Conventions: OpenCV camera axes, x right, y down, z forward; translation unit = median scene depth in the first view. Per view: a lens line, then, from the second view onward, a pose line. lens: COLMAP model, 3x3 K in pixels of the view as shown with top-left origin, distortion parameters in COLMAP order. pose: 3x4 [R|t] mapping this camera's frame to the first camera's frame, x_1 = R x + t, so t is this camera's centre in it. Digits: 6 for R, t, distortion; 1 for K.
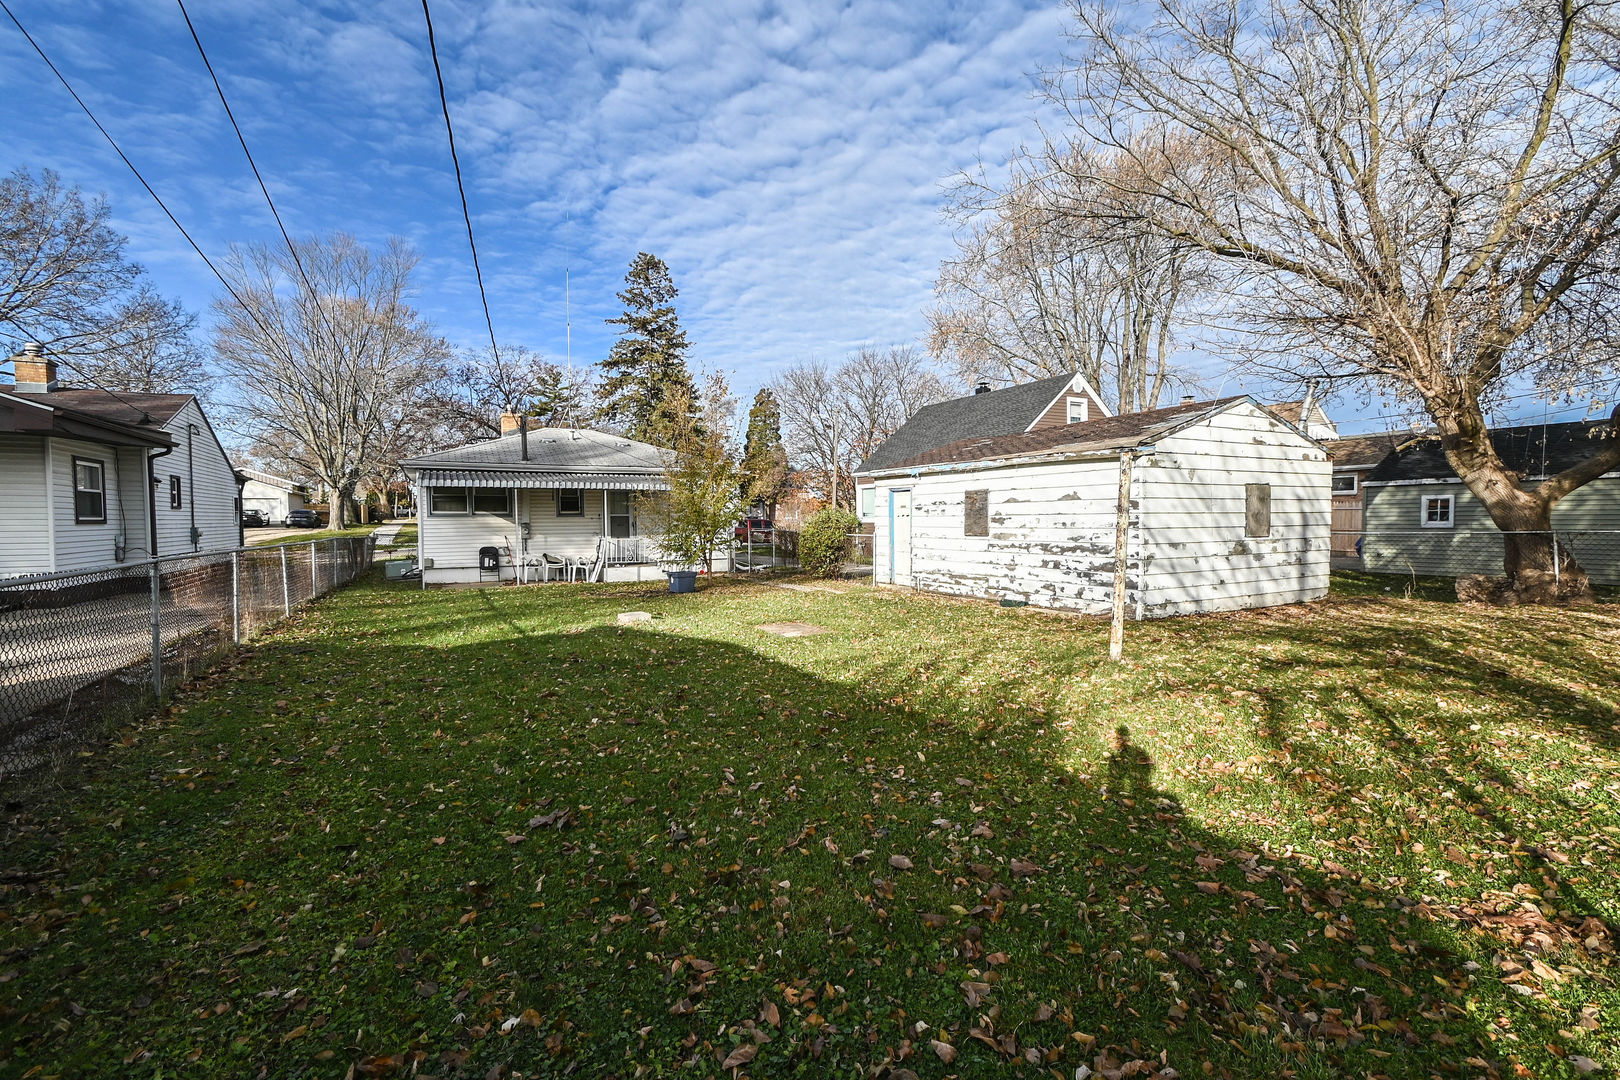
lens RADIAL K [[710.0, 0, 806.7], [0, 710.0, 542.2], [0, 0, 1]] dist [0.010254, -0.006534]
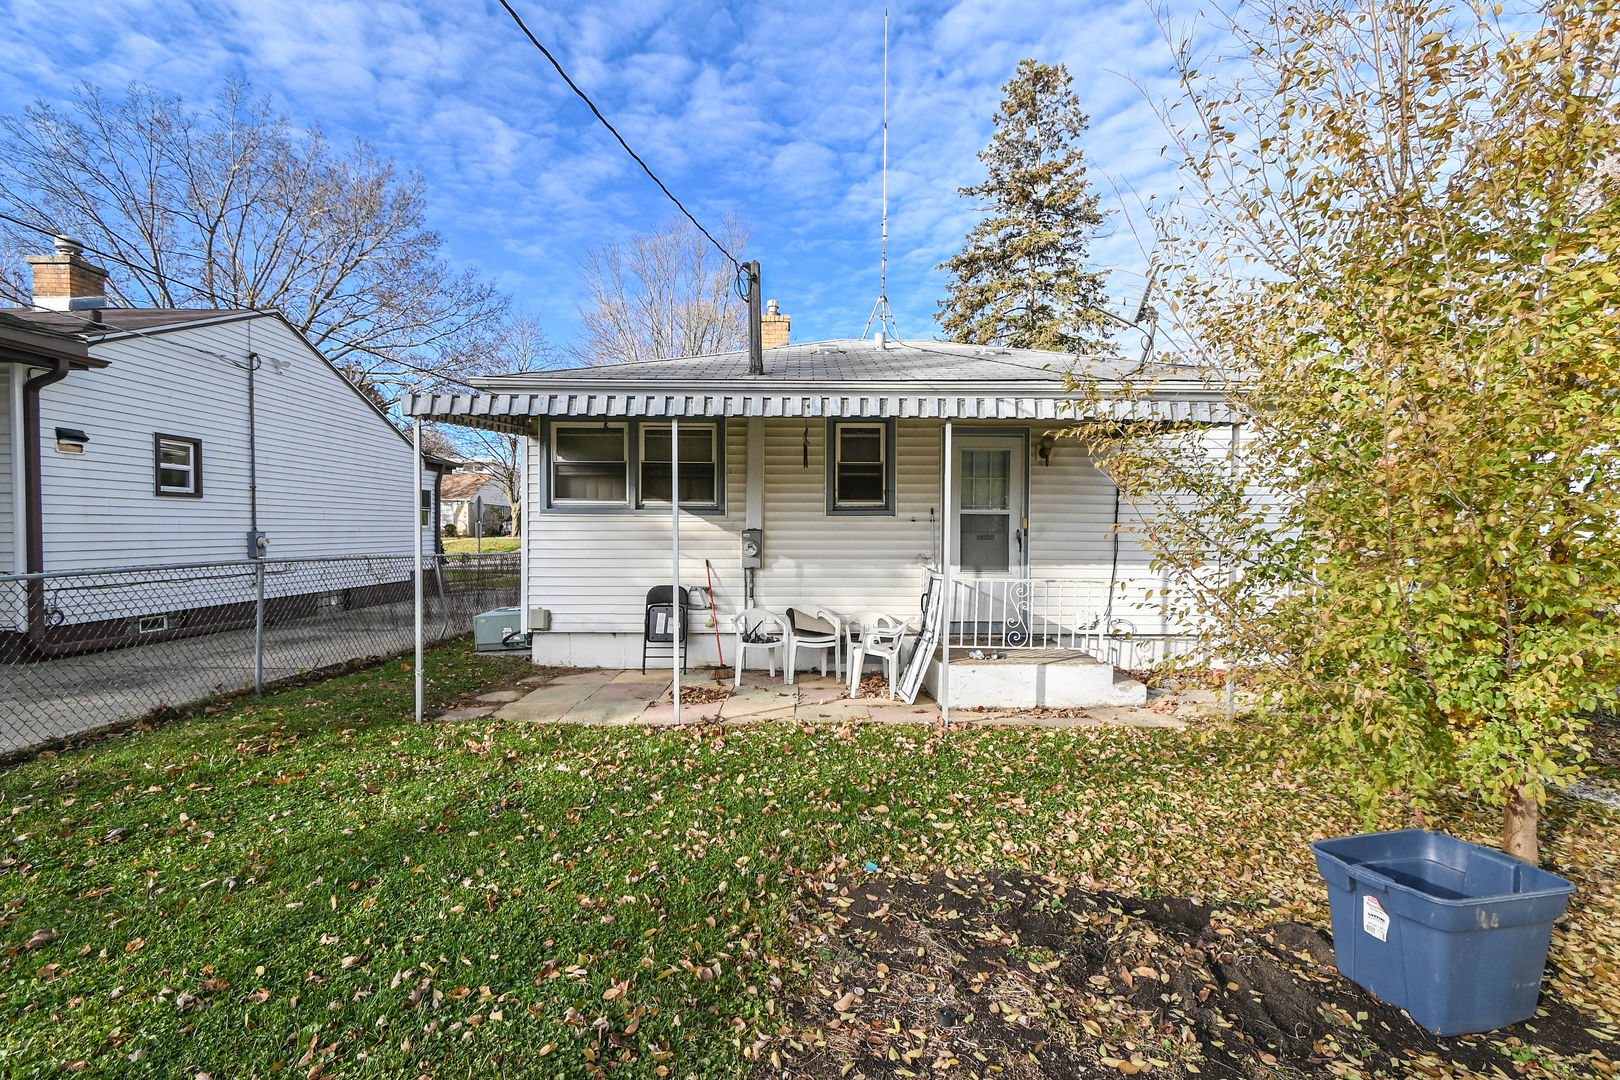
lens RADIAL K [[710.0, 0, 806.7], [0, 710.0, 542.2], [0, 0, 1]] dist [0.010254, -0.006534]
pose [[0.887817, 0.018933, -0.459808, -0.183071], [-0.027304, 0.999560, -0.011560, -0.015636], [0.459387, 0.022818, 0.887943, 0.658201]]
